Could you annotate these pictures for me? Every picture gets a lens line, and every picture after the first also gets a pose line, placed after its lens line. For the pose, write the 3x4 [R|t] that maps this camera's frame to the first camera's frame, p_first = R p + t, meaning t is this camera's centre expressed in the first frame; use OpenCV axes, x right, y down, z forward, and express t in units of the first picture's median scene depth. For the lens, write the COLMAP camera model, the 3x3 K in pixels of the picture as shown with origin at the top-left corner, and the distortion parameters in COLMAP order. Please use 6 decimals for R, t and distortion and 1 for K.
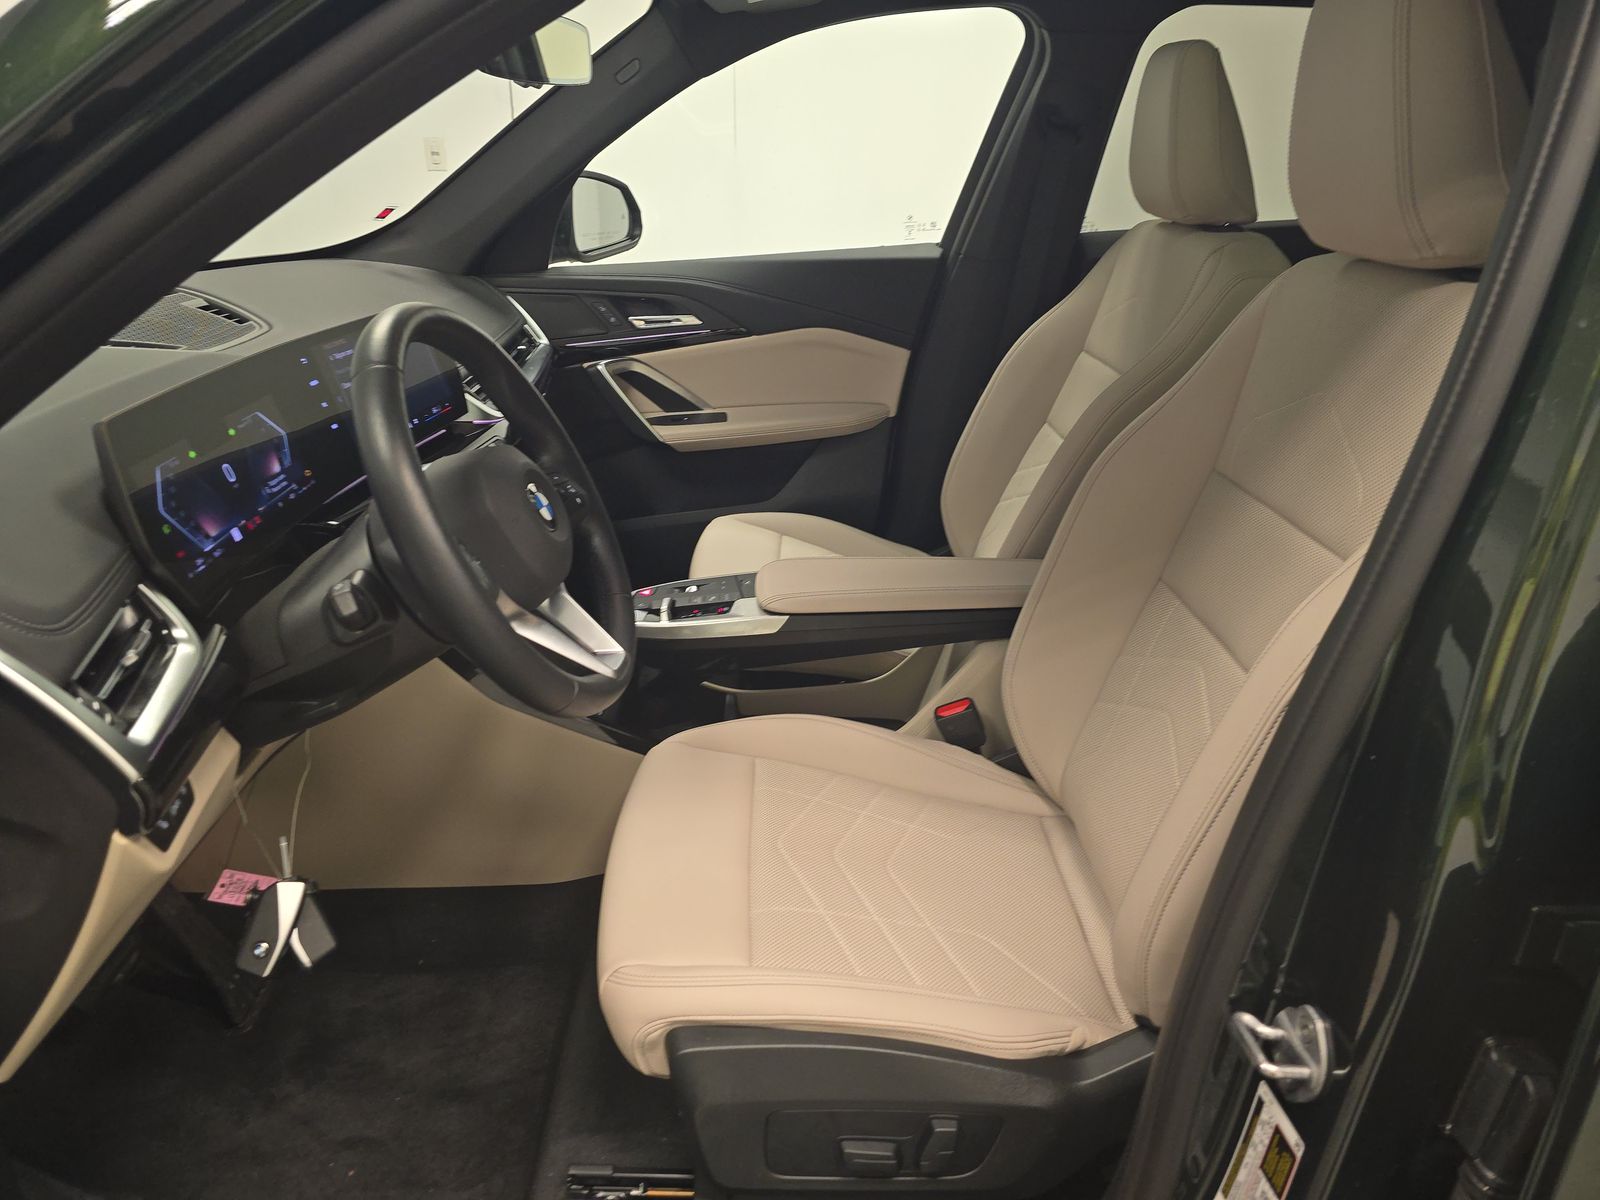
lens RADIAL K [[1069.6, 0, 793.6], [0, 1069.6, 595.9], [0, 0, 1]] dist [0.025911, -0.007504]
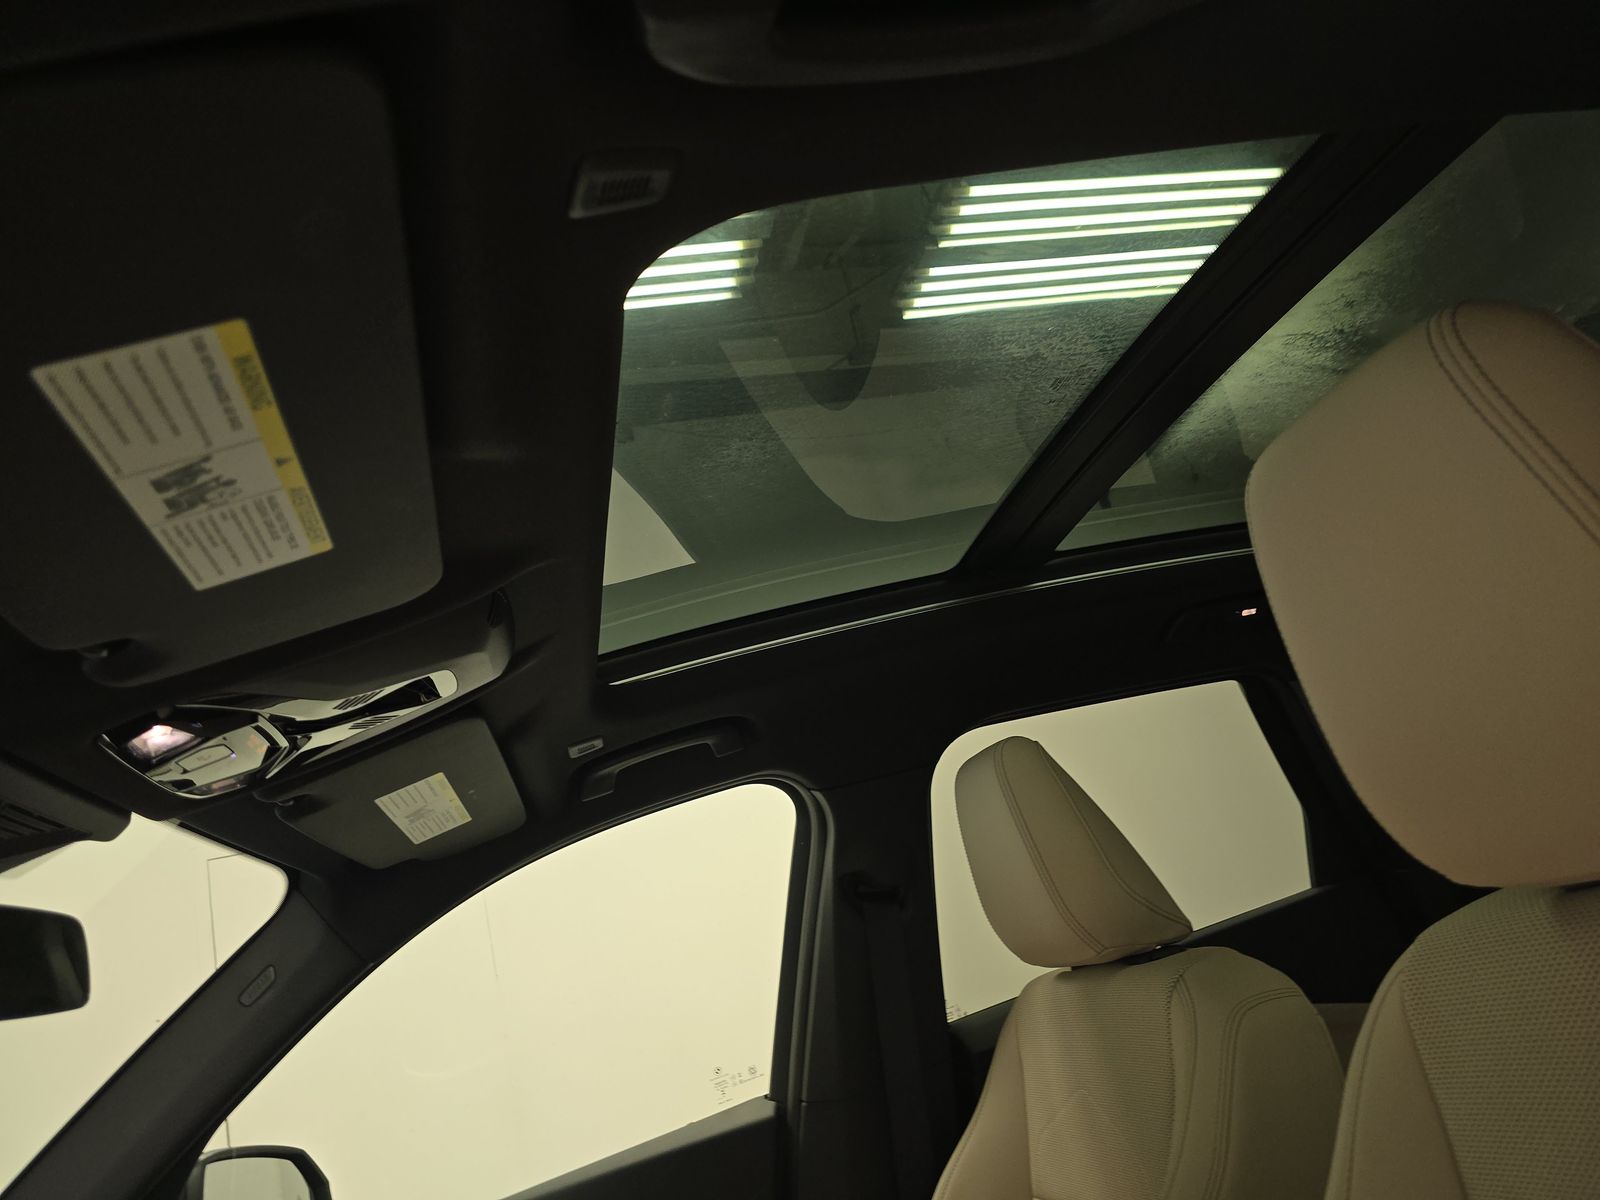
lens RADIAL K [[1069.6, 0, 792.6], [0, 1069.6, 597.3], [0, 0, 1]] dist [0.025911, -0.007504]
pose [[0.952106, -0.189751, 0.239770, 0.049623], [0.302765, 0.694699, -0.652477, -0.103104], [-0.042760, 0.693821, 0.718877, 0.304176]]
